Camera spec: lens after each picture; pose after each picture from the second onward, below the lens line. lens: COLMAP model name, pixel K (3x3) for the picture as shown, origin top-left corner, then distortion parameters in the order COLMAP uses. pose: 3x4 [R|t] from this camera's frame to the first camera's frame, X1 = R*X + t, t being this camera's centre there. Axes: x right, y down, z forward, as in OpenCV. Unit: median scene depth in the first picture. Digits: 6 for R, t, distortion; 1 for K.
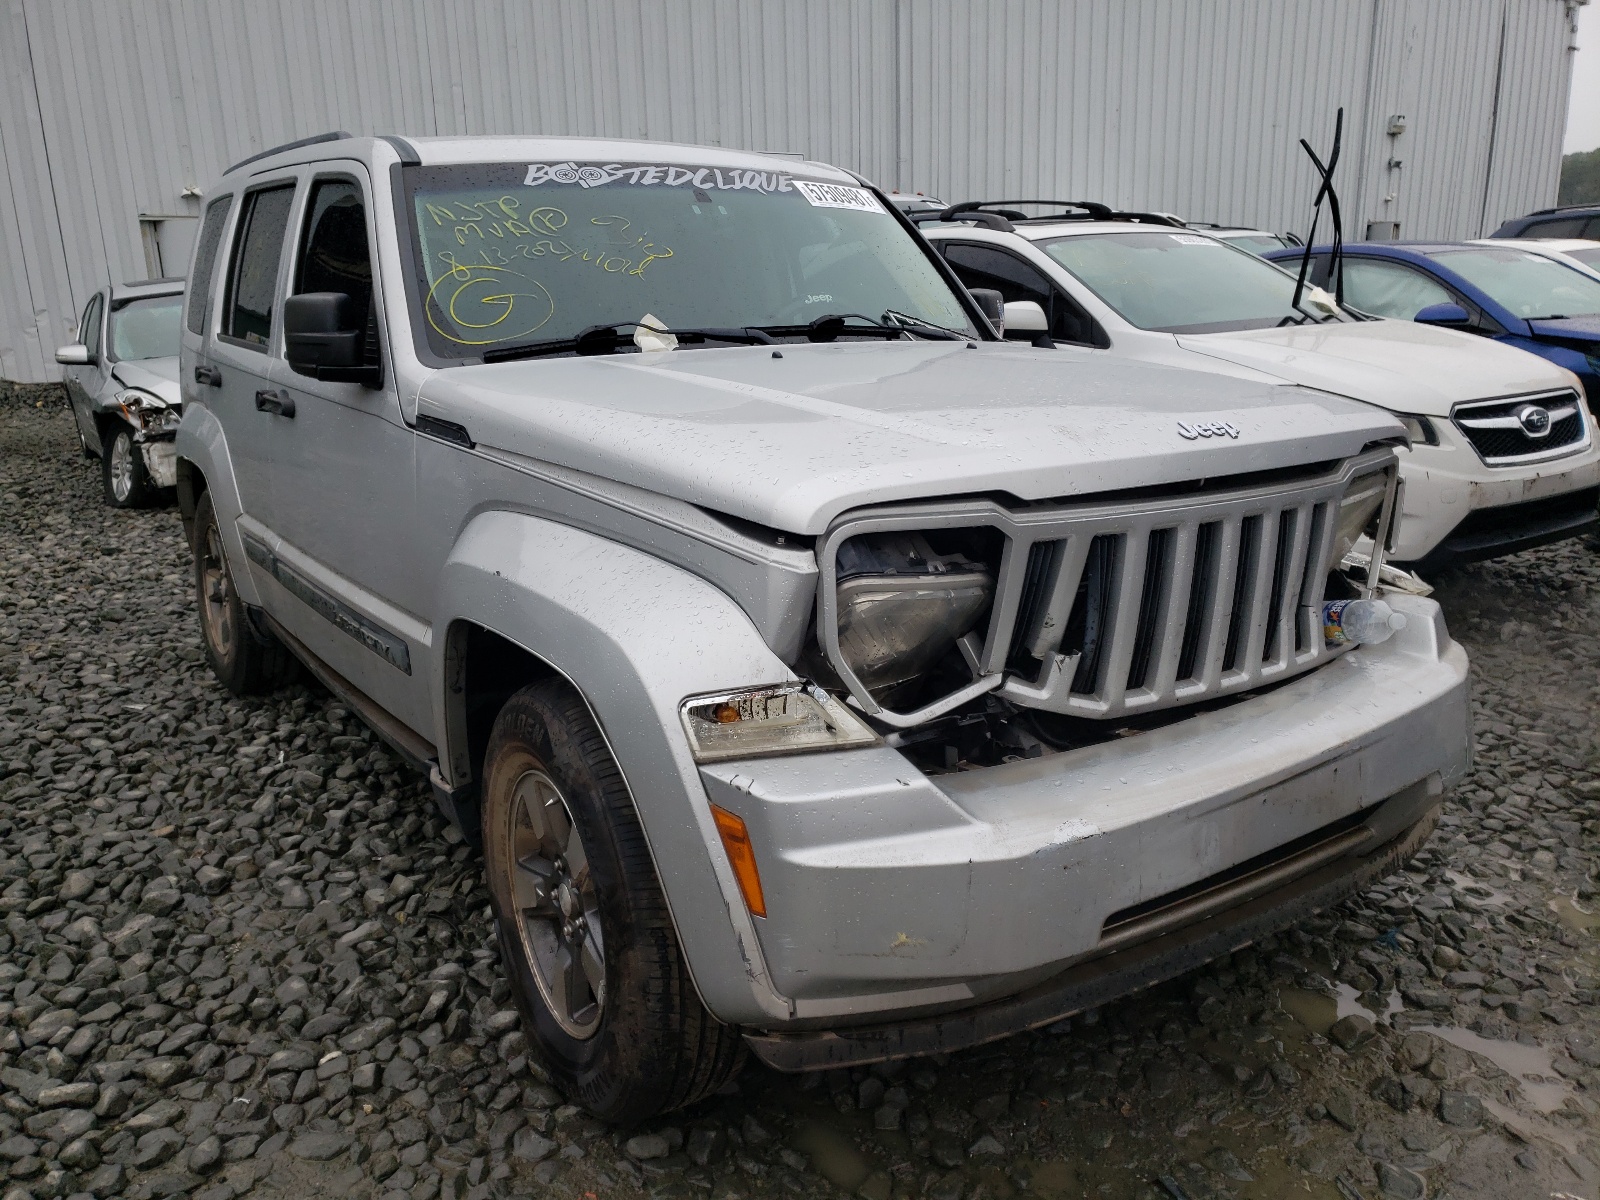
lens RADIAL K [[1225.7, 0, 800.0], [0, 1225.7, 600.0], [0, 0, 1]] dist [0.001675, -0.000685]
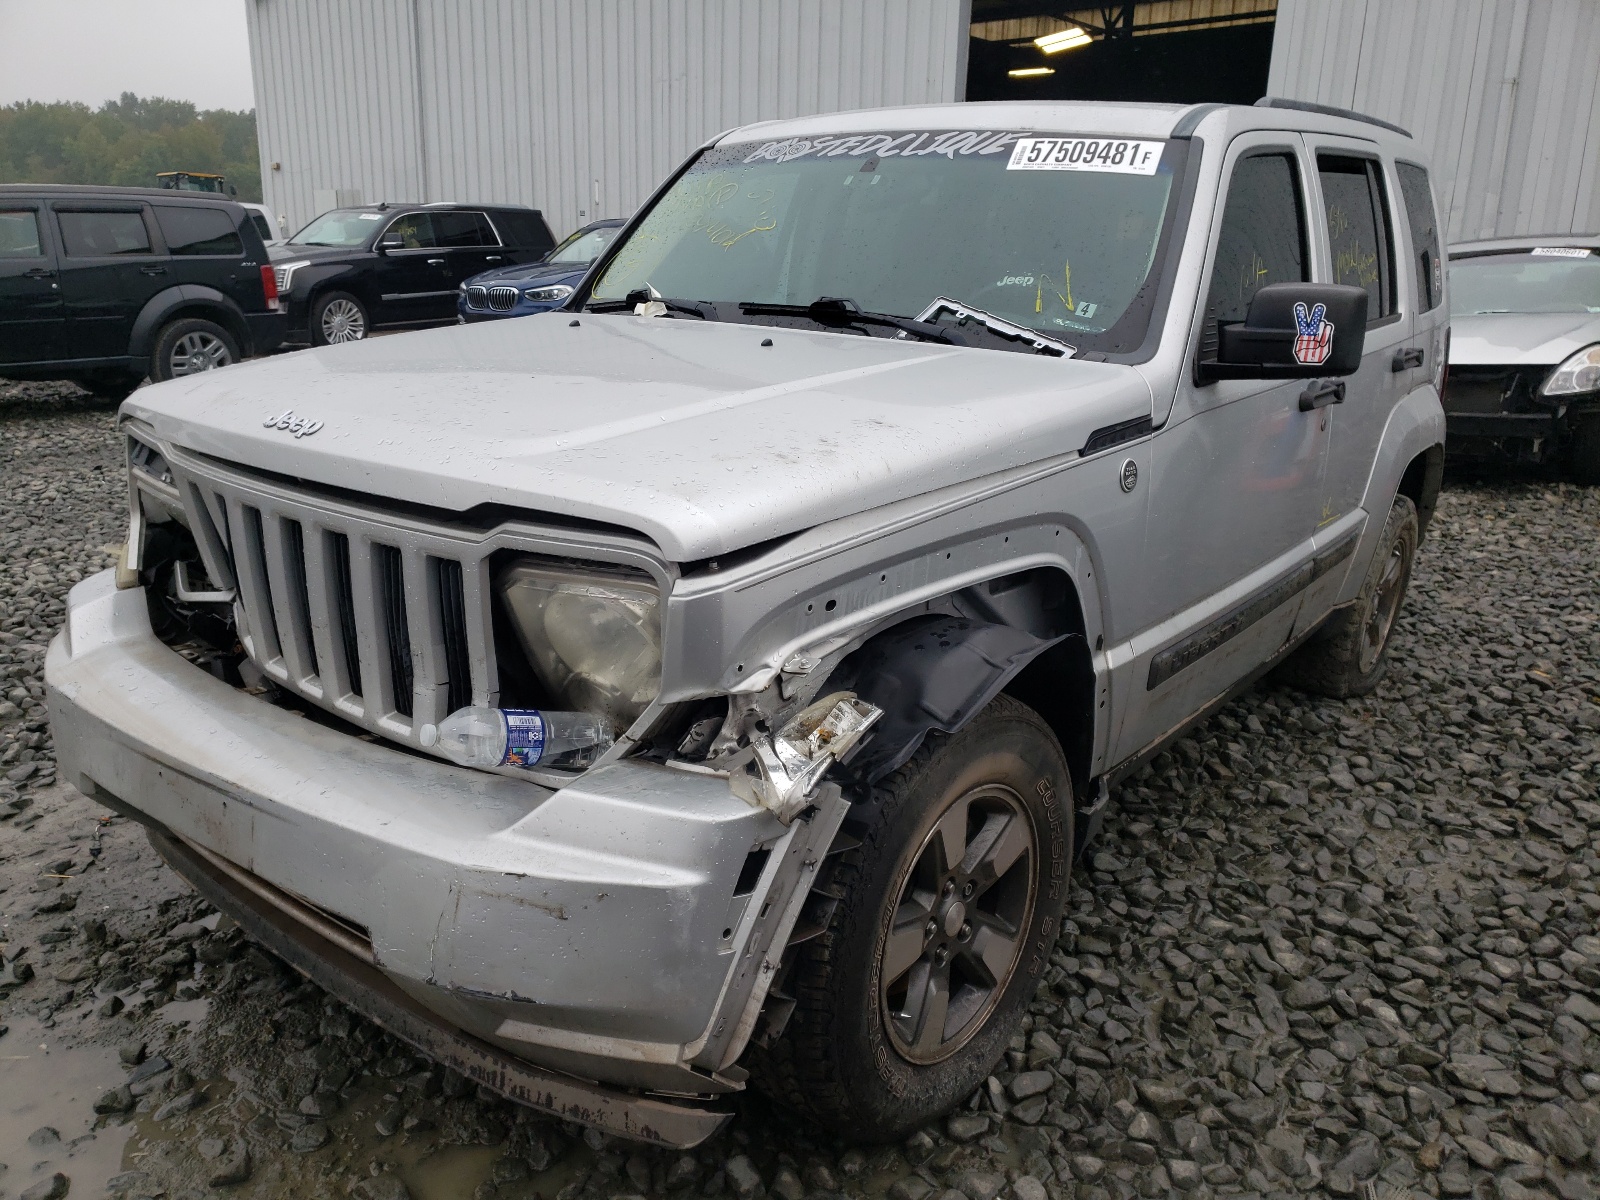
lens RADIAL K [[1225.7, 0, 800.0], [0, 1225.7, 600.0], [0, 0, 1]] dist [0.001675, -0.000685]
pose [[0.321660, 0.288242, -0.901915, 0.978210], [-0.255955, 0.943545, 0.210262, -0.223220], [0.911604, 0.163216, 0.377277, 0.731842]]
